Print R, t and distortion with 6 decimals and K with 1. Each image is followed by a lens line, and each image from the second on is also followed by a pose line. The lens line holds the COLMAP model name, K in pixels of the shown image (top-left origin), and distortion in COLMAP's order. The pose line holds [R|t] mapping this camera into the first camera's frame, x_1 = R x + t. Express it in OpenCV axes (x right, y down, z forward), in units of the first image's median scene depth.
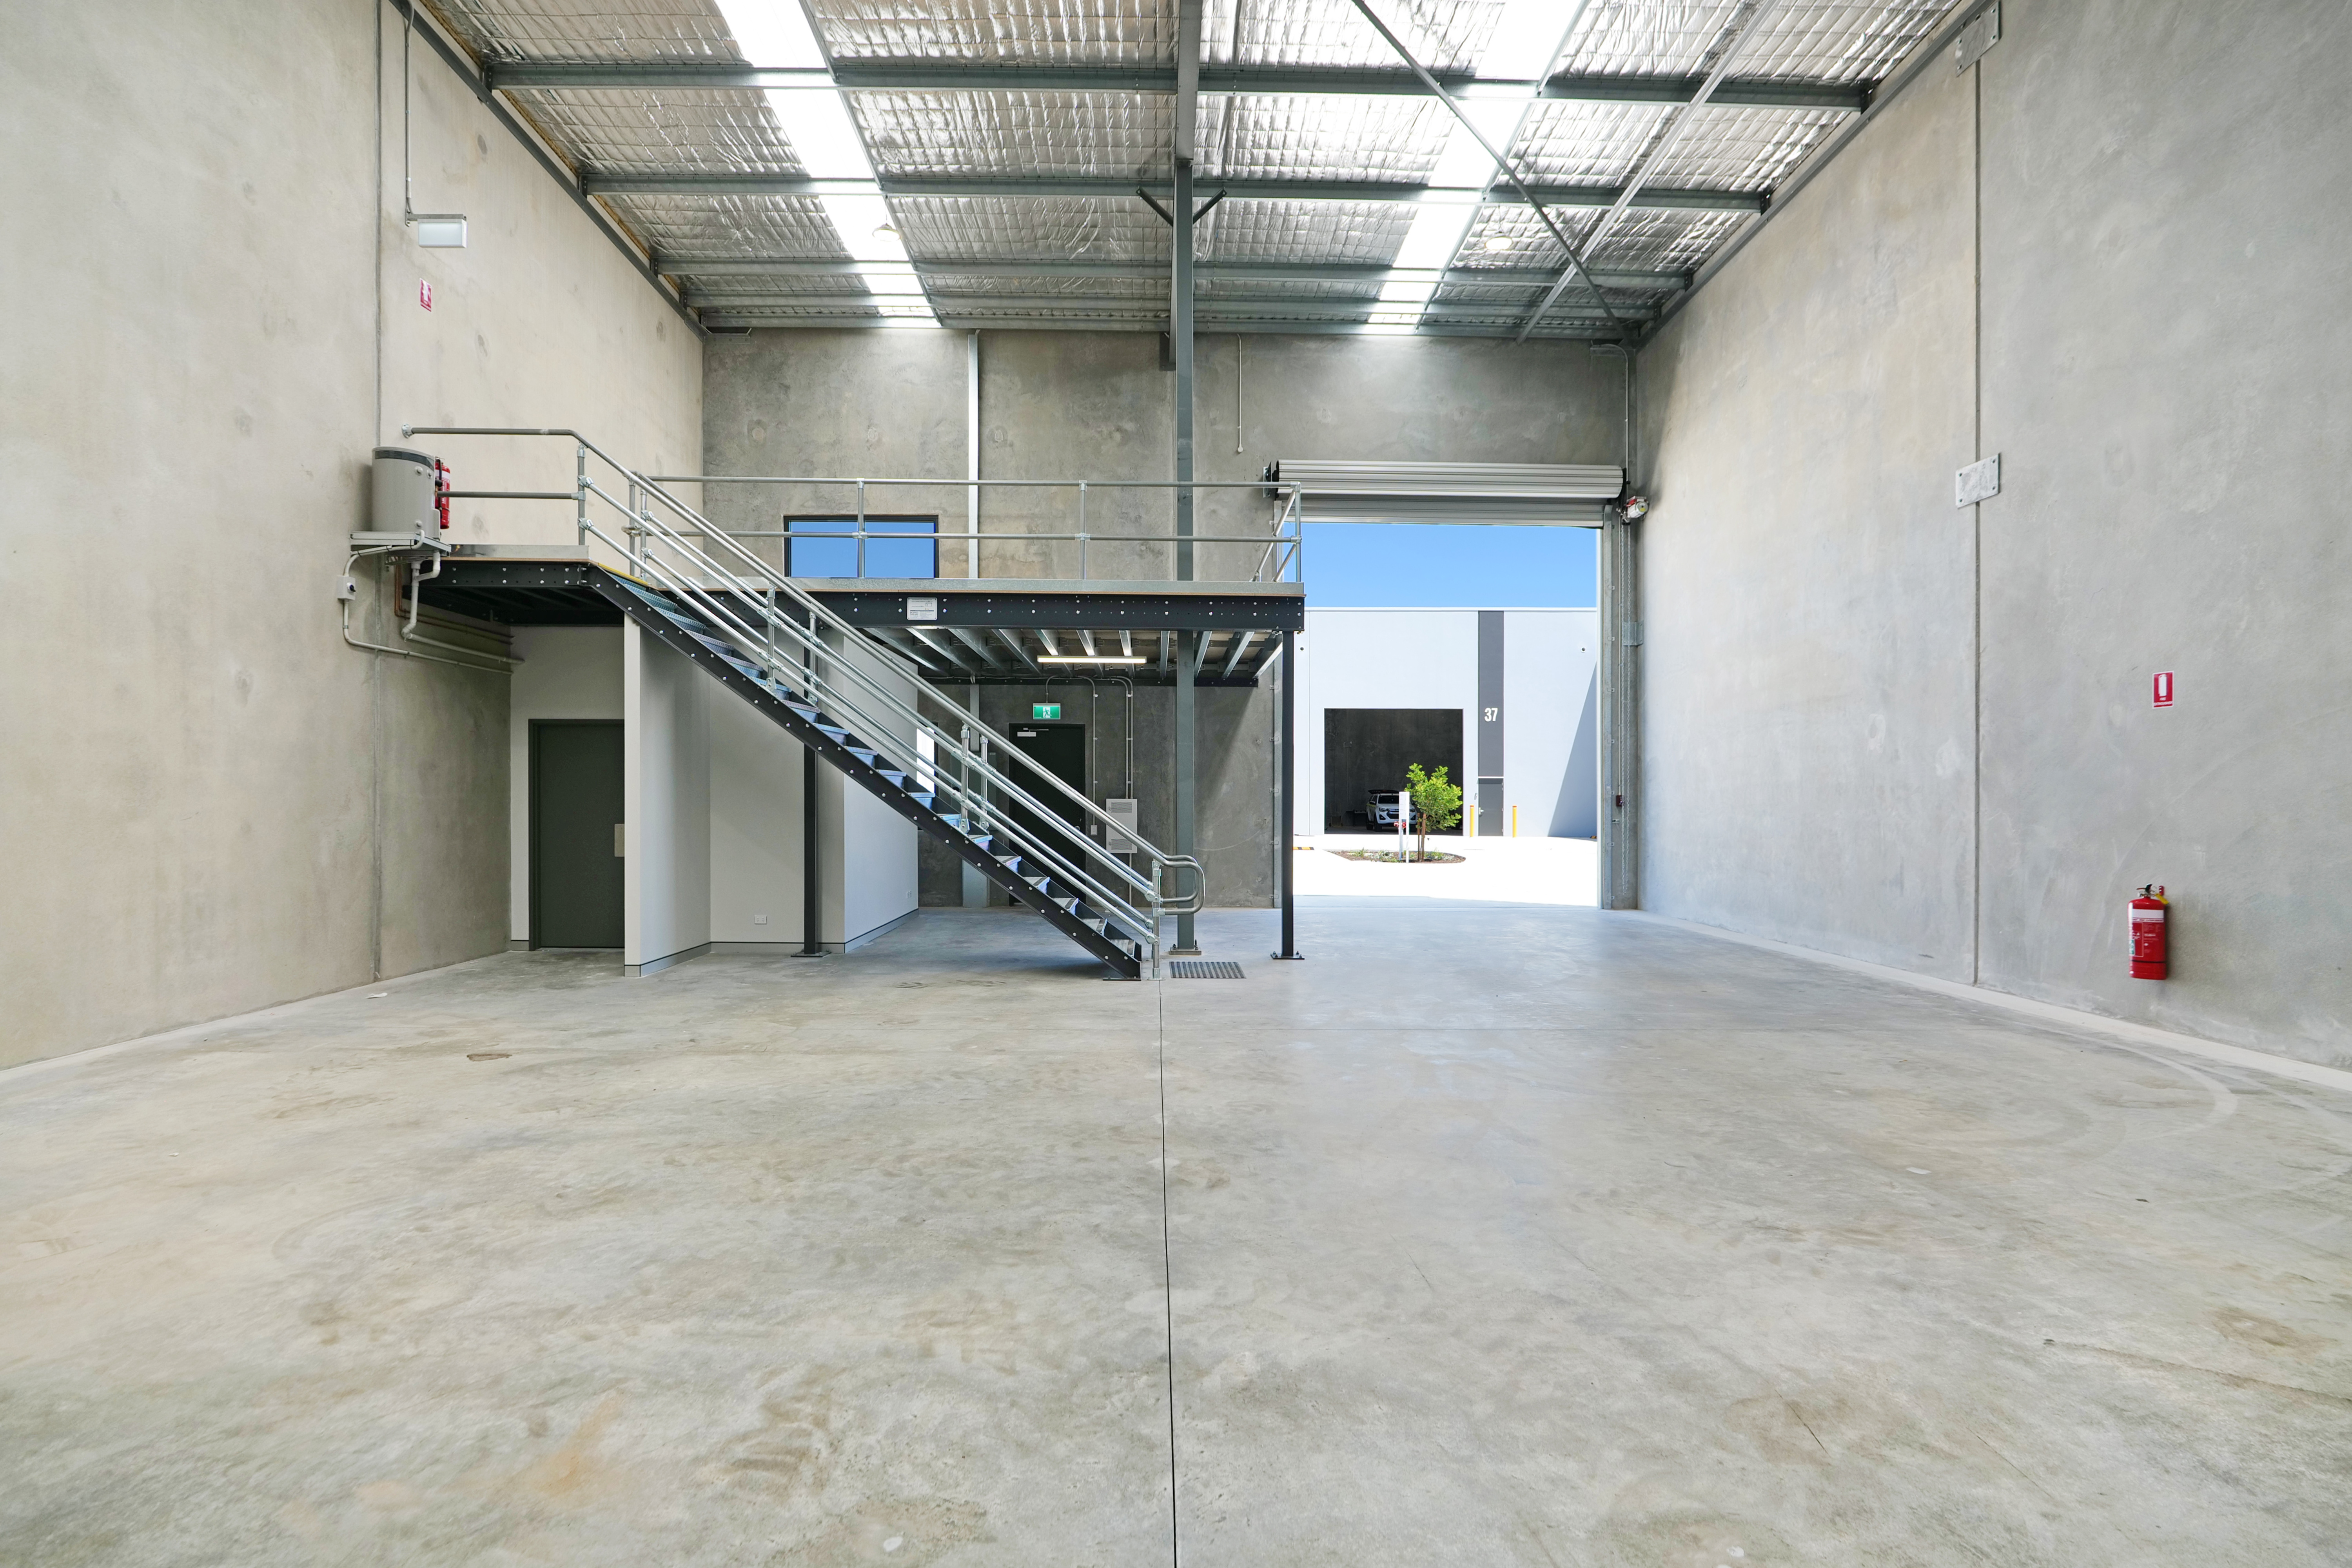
lens RADIAL K [[1106.0, 0, 1172.6], [0, 1106.0, 785.0], [0, 0, 1]] dist [-0.014671, 0.002738]
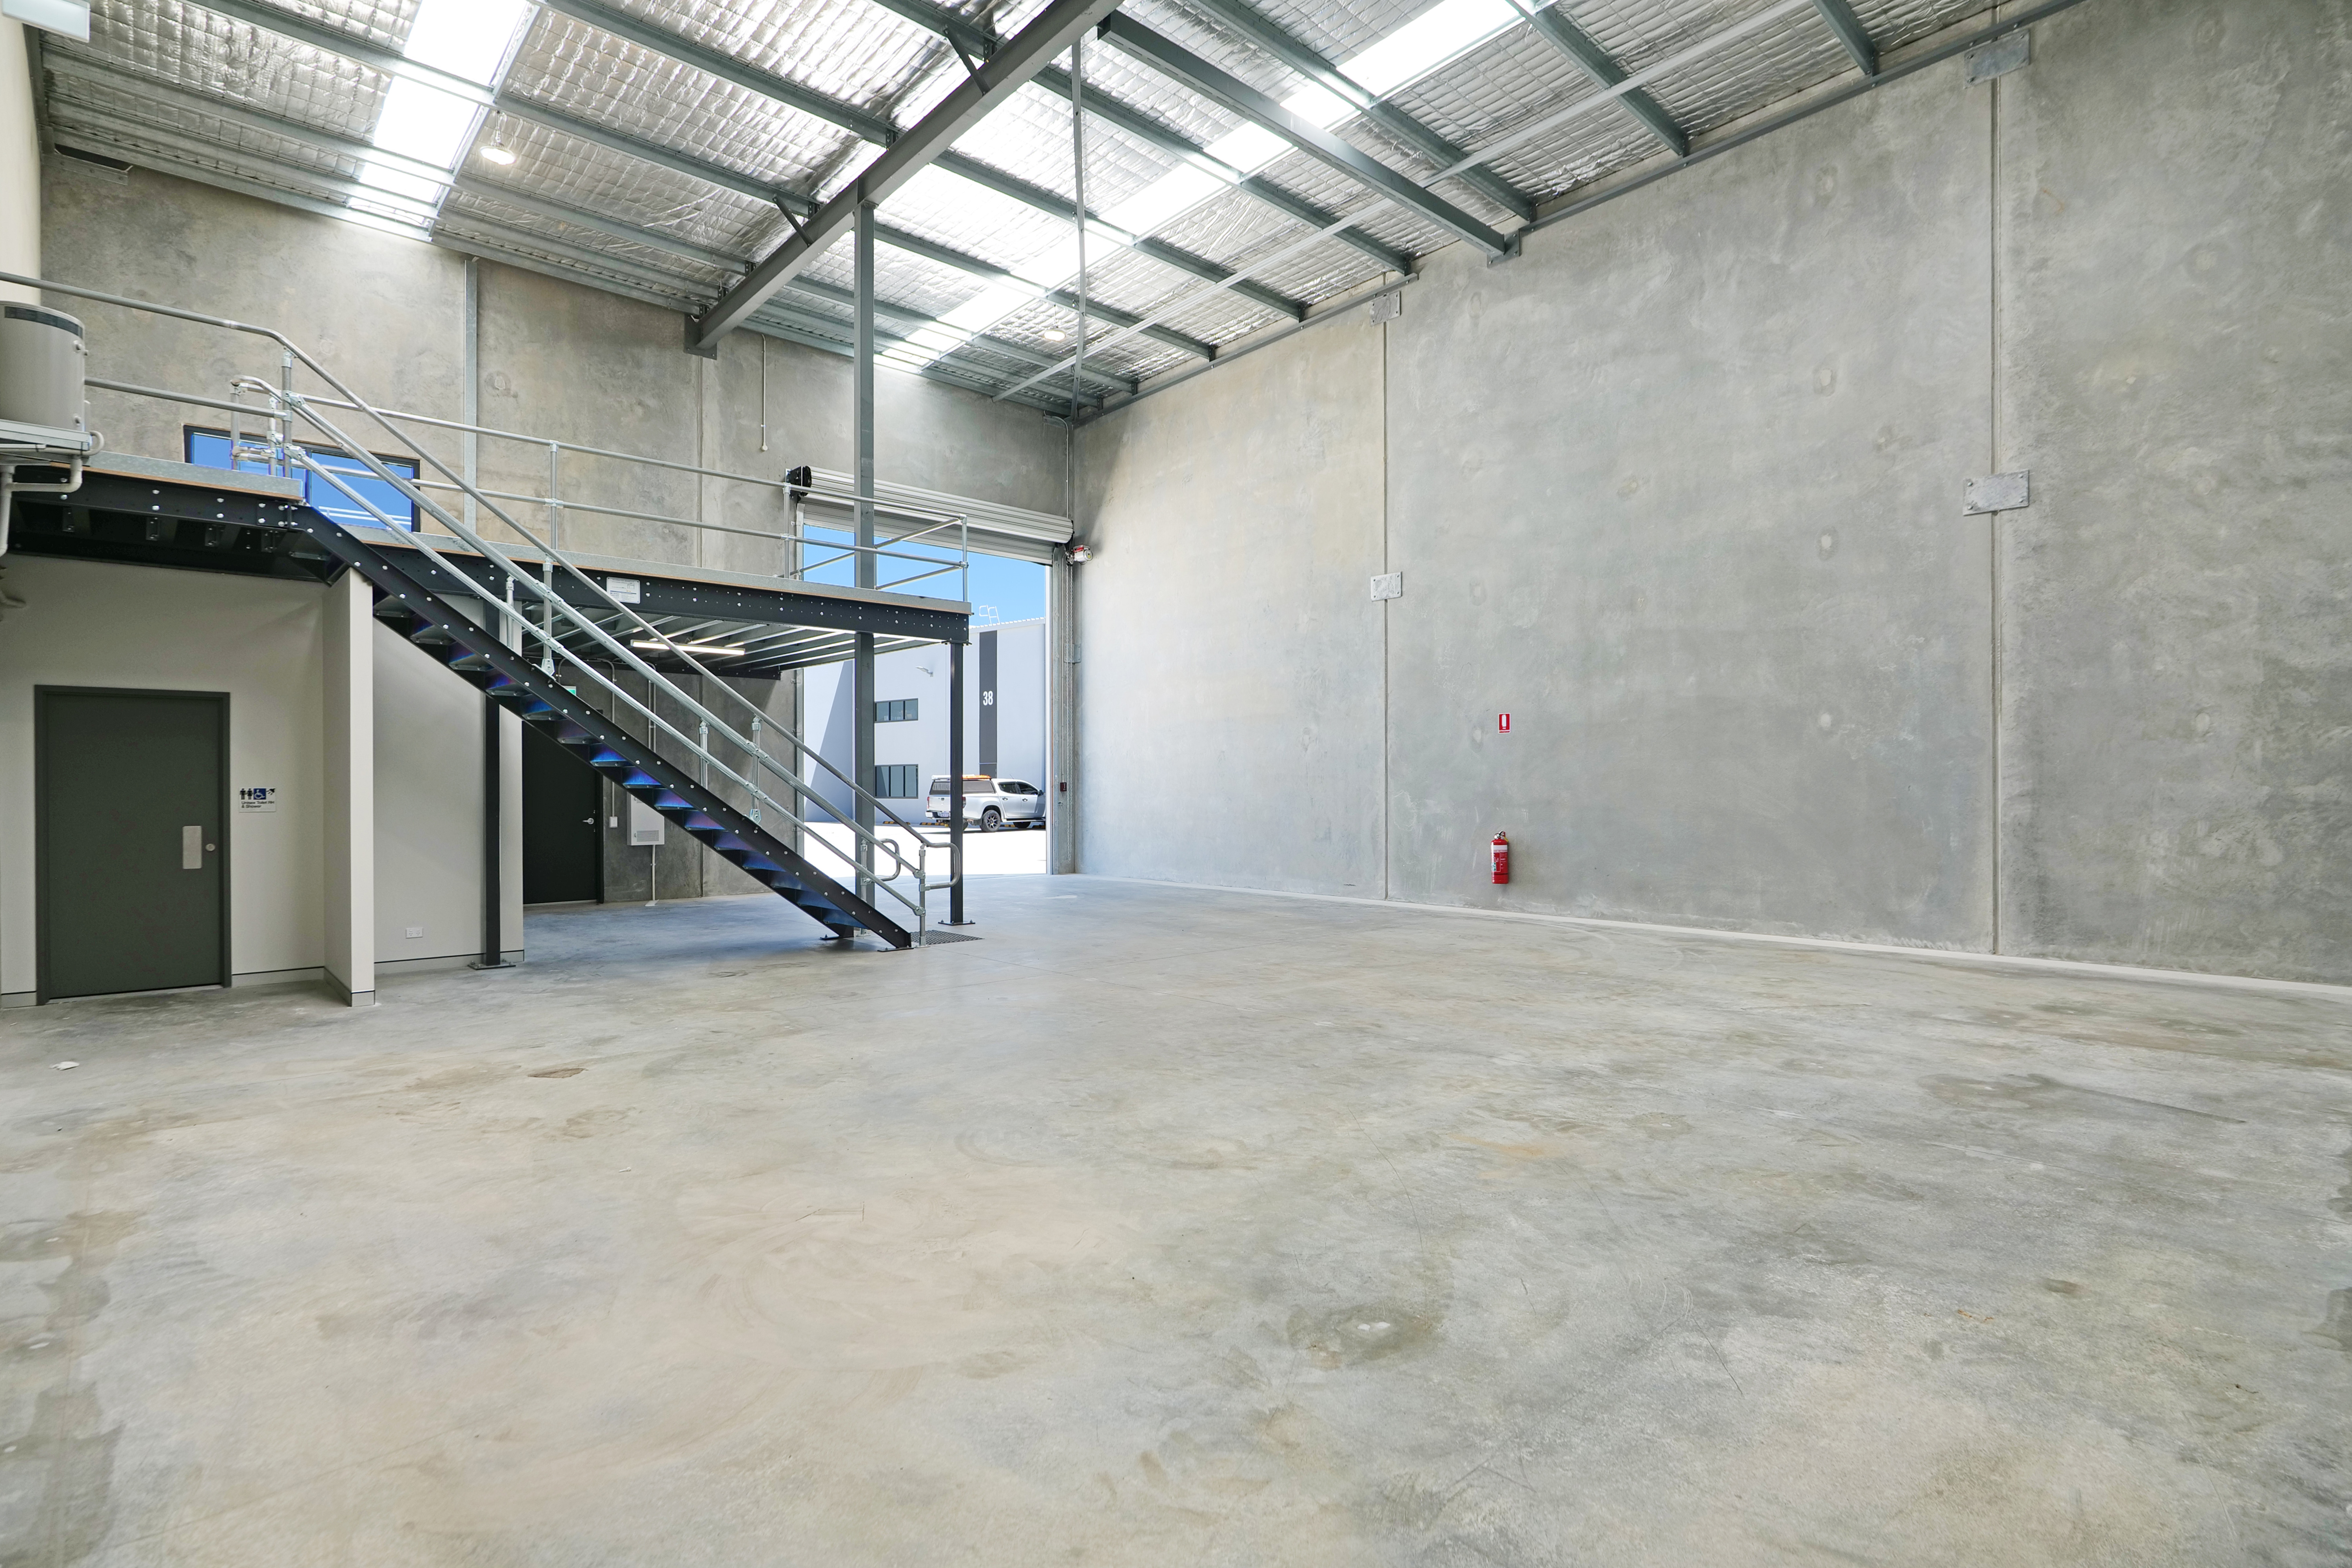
lens RADIAL K [[1106.0, 0, 1104.9], [0, 1106.0, 782.2], [0, 0, 1]] dist [-0.014671, 0.002738]
pose [[0.777752, -0.004009, 0.628559, -0.528129], [-0.001771, 0.999962, 0.008569, -0.003026], [-0.628569, -0.007778, 0.777715, -0.000698]]
